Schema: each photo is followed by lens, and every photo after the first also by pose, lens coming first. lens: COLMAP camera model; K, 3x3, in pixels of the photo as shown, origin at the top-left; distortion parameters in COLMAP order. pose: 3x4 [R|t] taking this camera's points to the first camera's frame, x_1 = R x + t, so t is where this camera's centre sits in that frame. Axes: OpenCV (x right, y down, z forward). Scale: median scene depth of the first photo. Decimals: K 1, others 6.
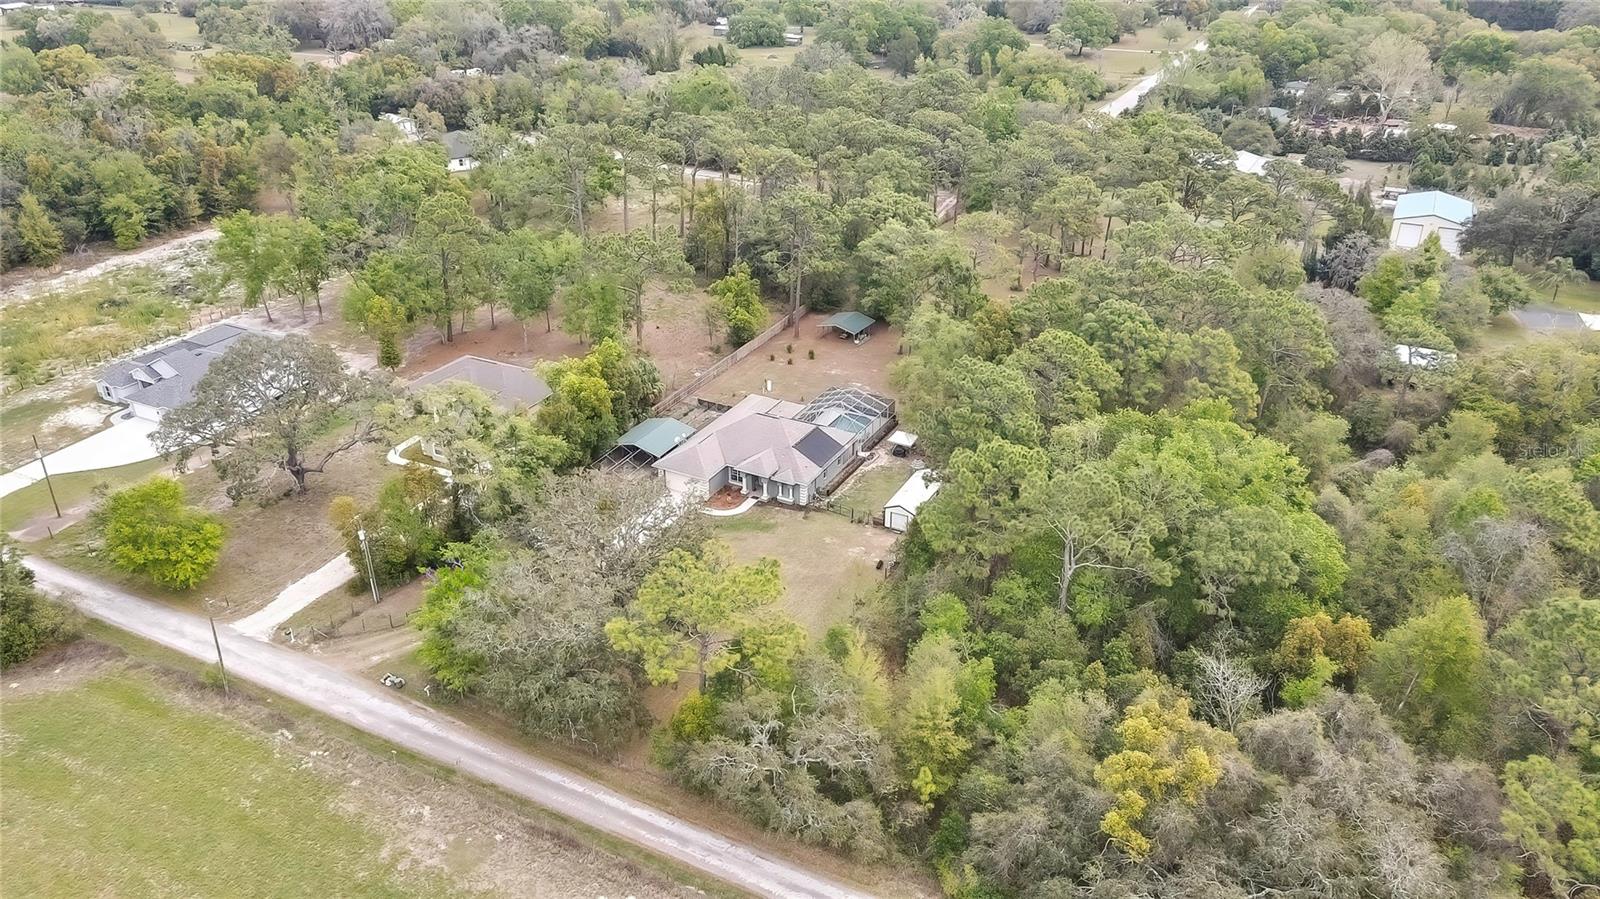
lens RADIAL K [[1174.1, 0, 800.0], [0, 1174.1, 449.5], [0, 0, 1]] dist [0.002895, 0.022829]
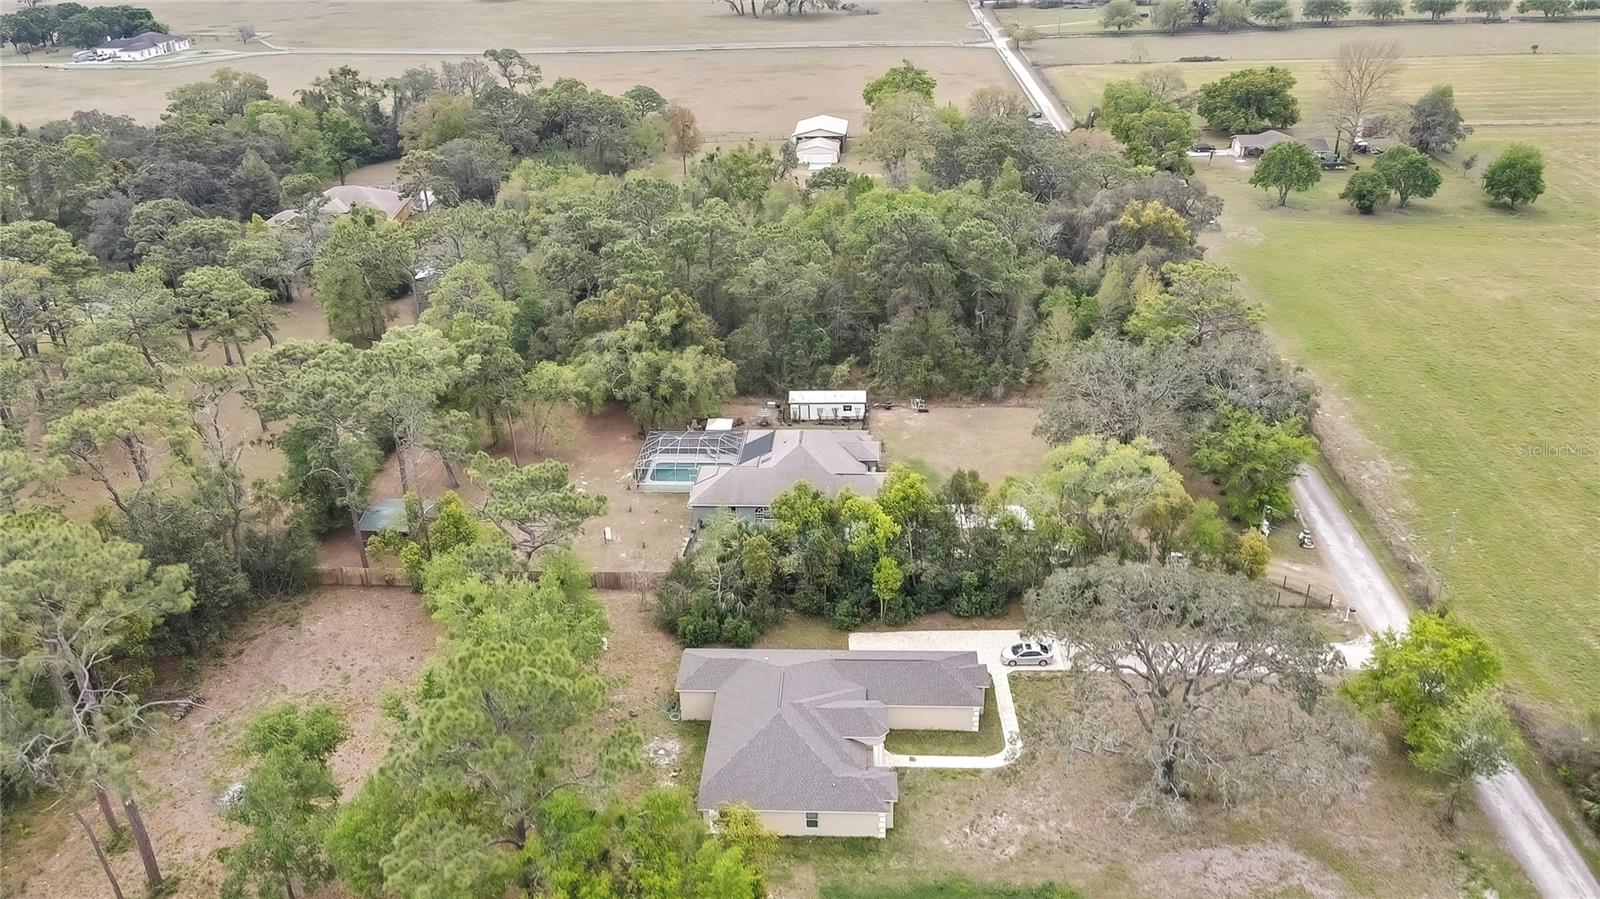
lens RADIAL K [[1174.1, 0, 800.0], [0, 1174.1, 449.5], [0, 0, 1]] dist [0.002895, 0.022829]
pose [[-0.404925, -0.404659, 0.819931, -0.999302], [0.437870, 0.701405, 0.562406, -0.686031], [-0.802687, 0.586755, -0.106829, 1.400996]]
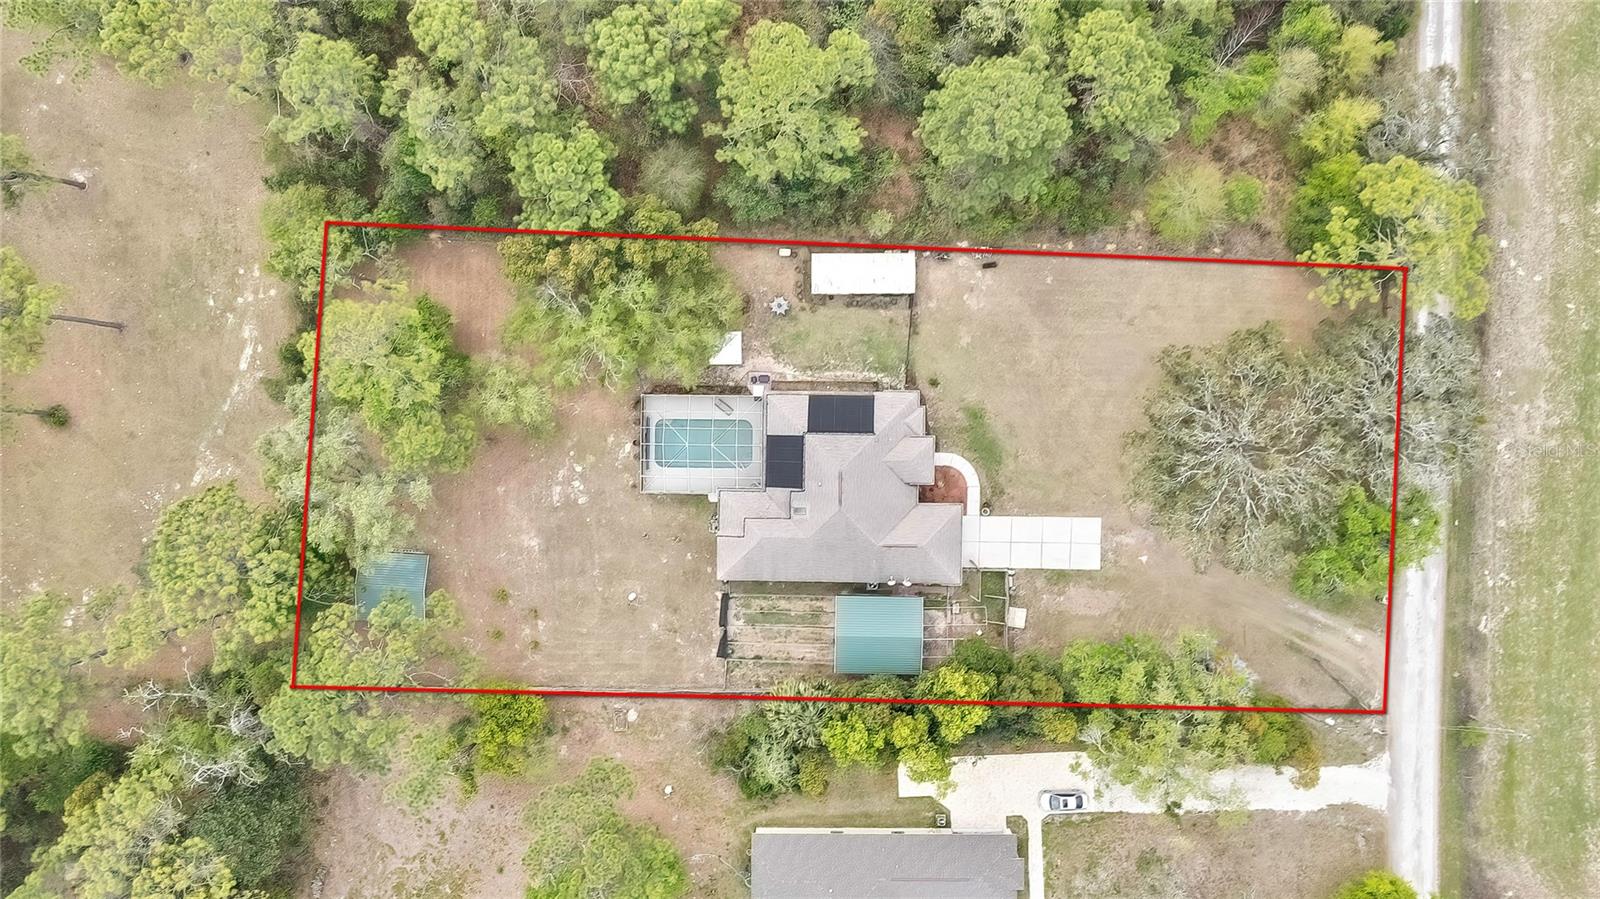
lens RADIAL K [[1174.1, 0, 800.0], [0, 1174.1, 449.5], [0, 0, 1]] dist [0.002895, 0.022829]
pose [[-0.454411, -0.890704, -0.012529, 0.020238], [0.418631, -0.225946, 0.879600, -0.889460], [-0.786294, 0.394455, 0.475549, 0.824162]]
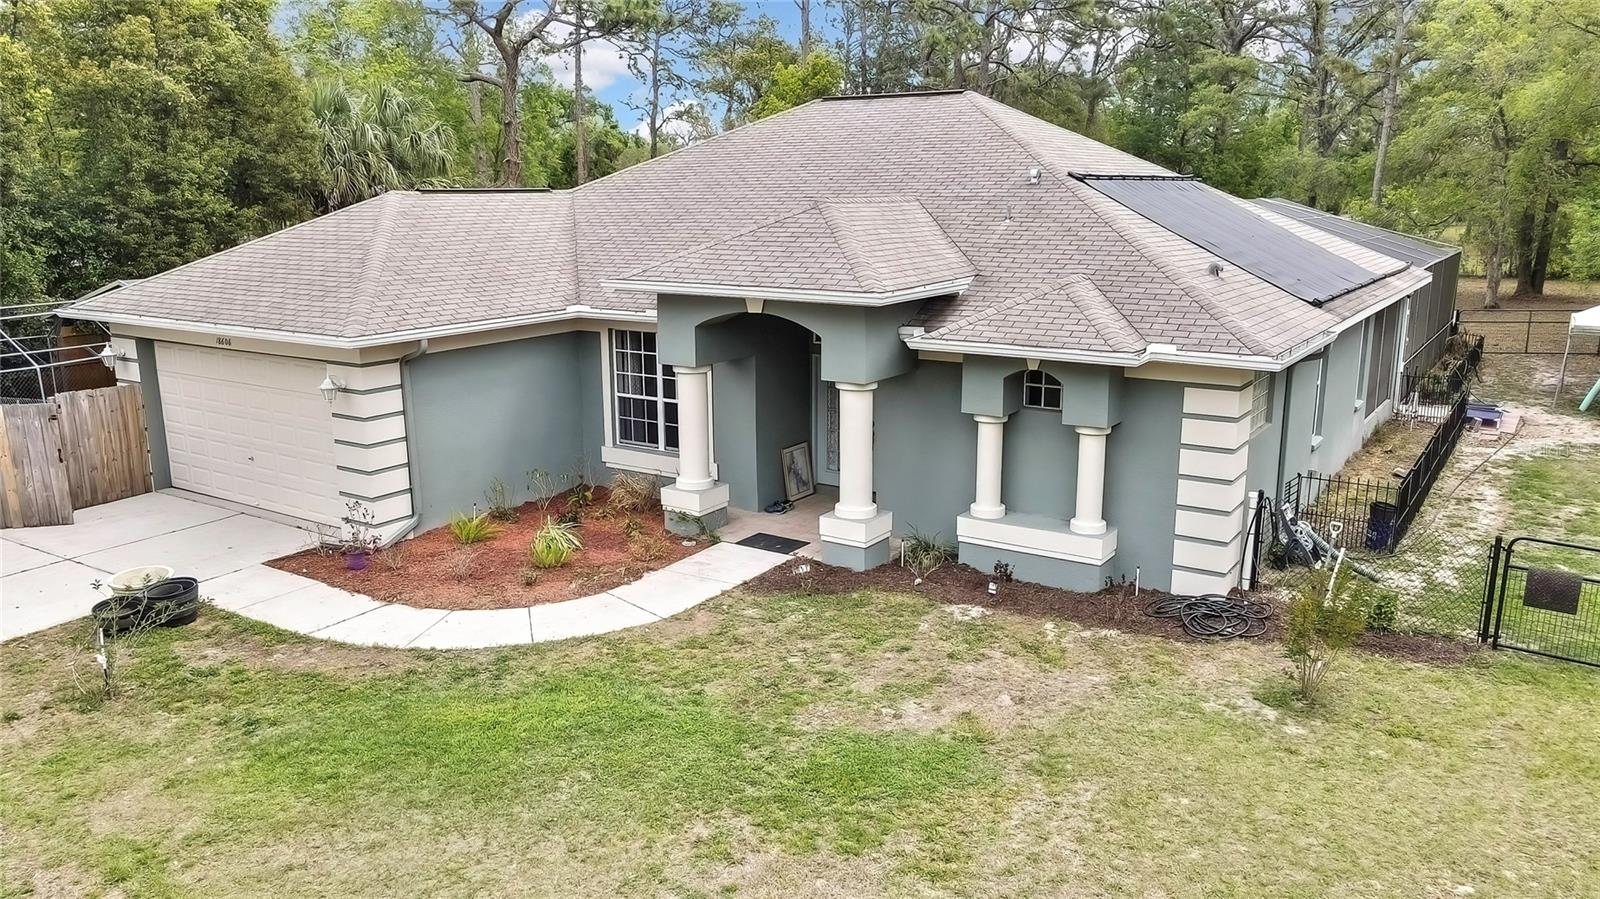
lens RADIAL K [[1174.1, 0, 800.0], [0, 1174.1, 449.5], [0, 0, 1]] dist [0.002895, 0.022829]
pose [[0.994902, 0.014121, -0.099856, -0.028682], [-0.038038, 0.969562, -0.241872, 0.074965], [0.093401, 0.244437, 0.965156, 1.081646]]
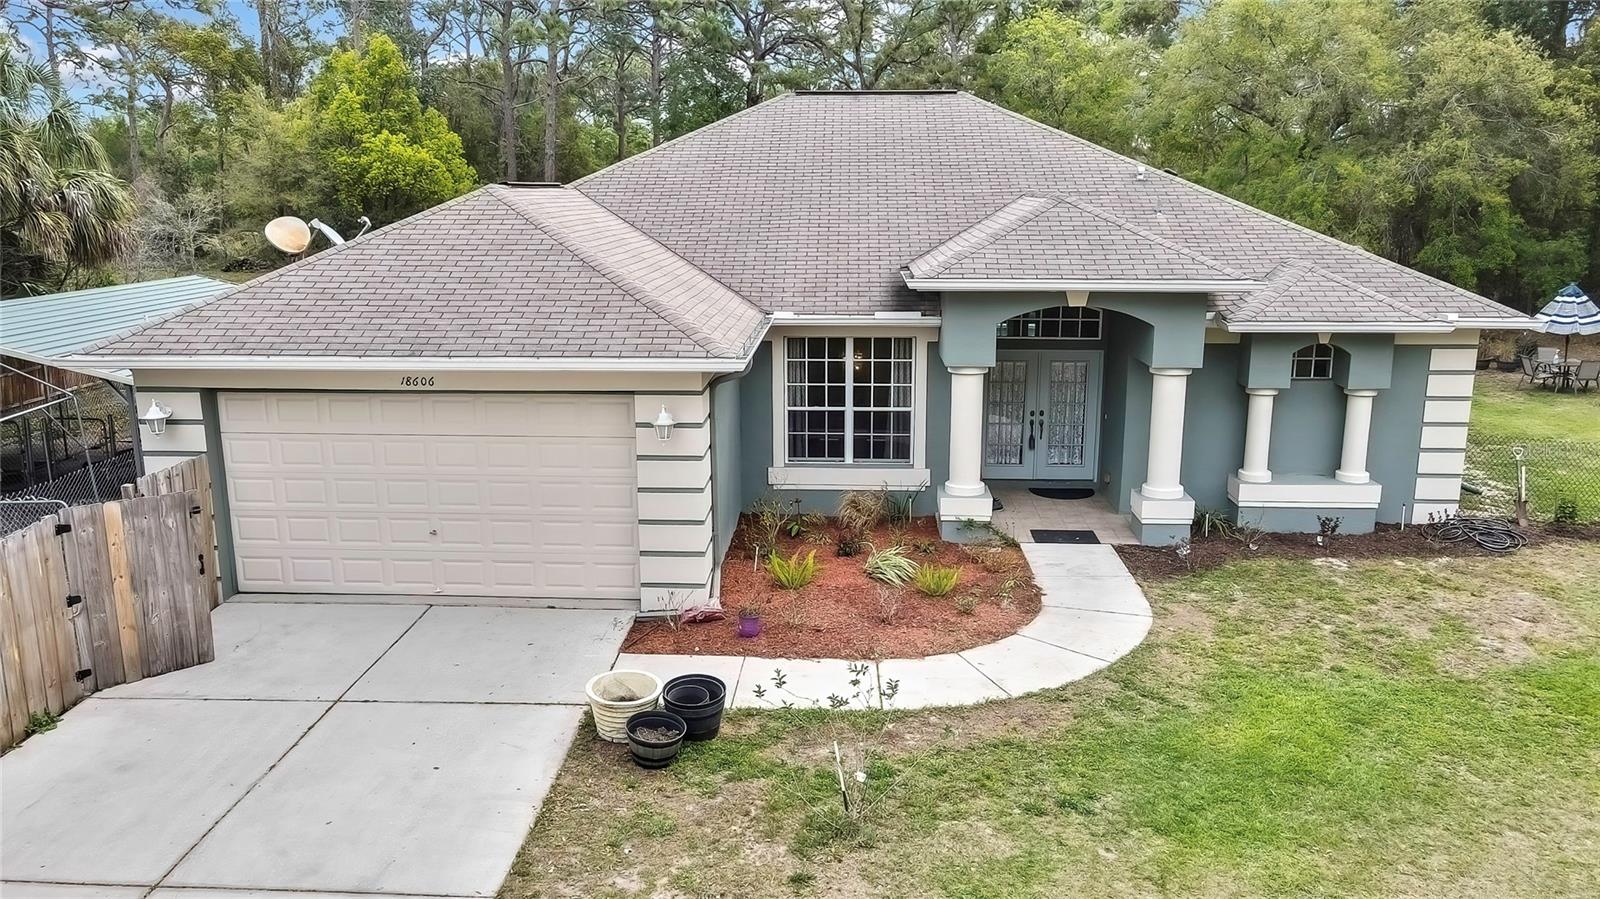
lens RADIAL K [[1174.1, 0, 800.0], [0, 1174.1, 449.5], [0, 0, 1]] dist [0.002895, 0.022829]
pose [[0.907356, -0.095489, 0.409374, -0.138066], [0.193064, 0.959734, -0.204053, 0.063807], [-0.373405, 0.264184, 0.889255, 1.105395]]
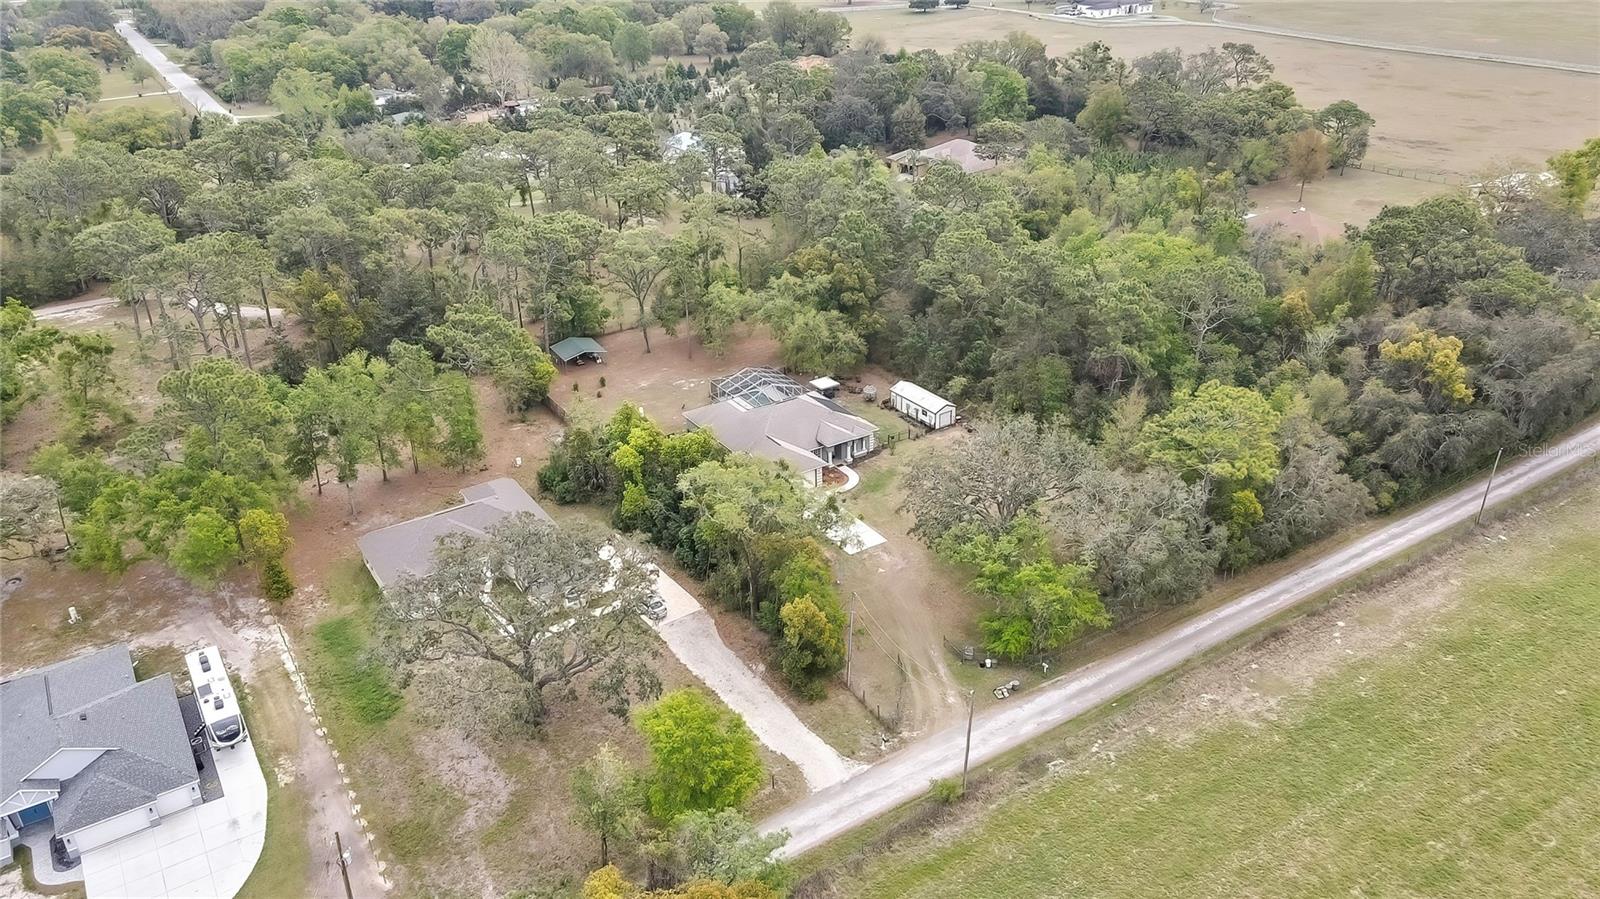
lens RADIAL K [[1174.1, 0, 800.0], [0, 1174.1, 449.5], [0, 0, 1]] dist [0.002895, 0.022829]
pose [[0.494871, -0.405726, 0.768433, -1.069180], [0.419253, 0.886053, 0.197830, -0.243494], [-0.761137, 0.224267, 0.608584, 0.461418]]
